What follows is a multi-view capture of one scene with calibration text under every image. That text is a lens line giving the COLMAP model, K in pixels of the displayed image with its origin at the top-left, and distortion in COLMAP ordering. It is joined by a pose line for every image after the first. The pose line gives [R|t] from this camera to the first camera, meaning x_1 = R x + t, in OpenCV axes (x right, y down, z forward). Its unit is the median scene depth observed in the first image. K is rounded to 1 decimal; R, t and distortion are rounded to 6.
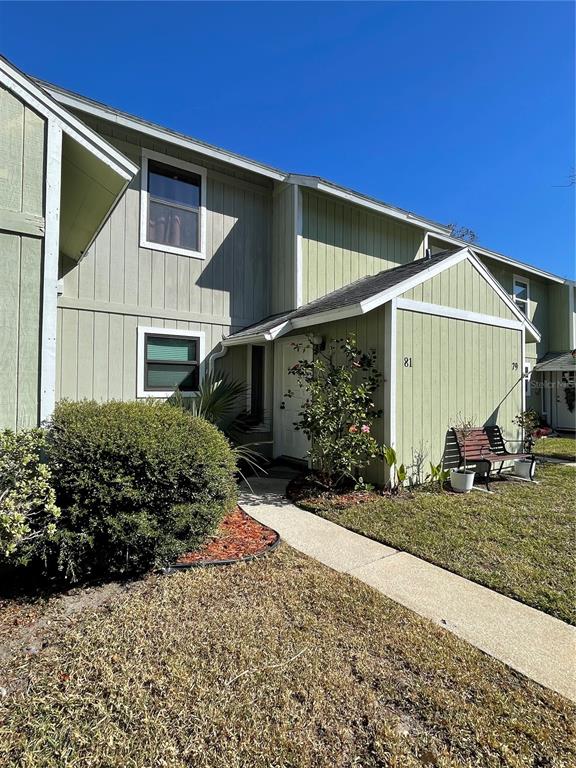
lens RADIAL K [[411.3, 0, 287.5], [0, 411.3, 379.1], [0, 0, 1]] dist [-0.014302, 0.001149]
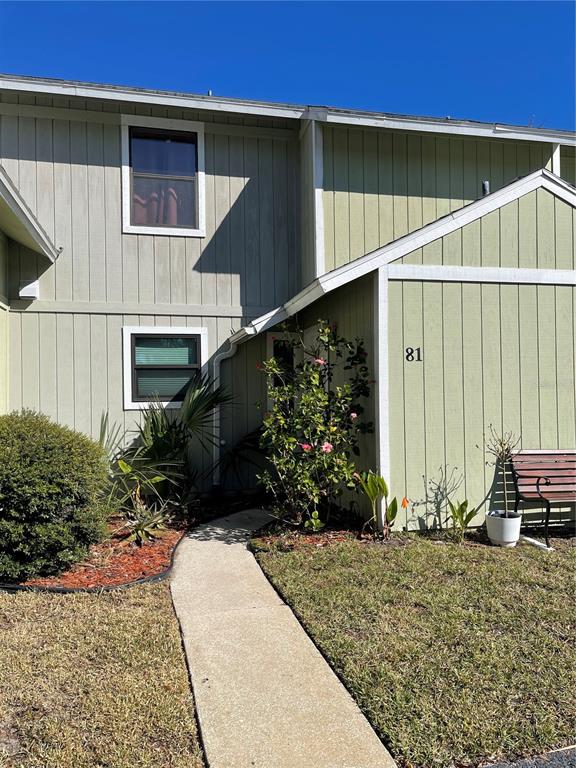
lens RADIAL K [[577.3, 0, 288.6], [0, 577.3, 390.5], [0, 0, 1]] dist [0.013743, 0.002043]
pose [[0.928919, -0.024697, -0.369459, 0.377972], [0.029672, 0.999529, 0.007788, 0.005483], [0.369093, -0.018197, 0.929214, 0.001364]]
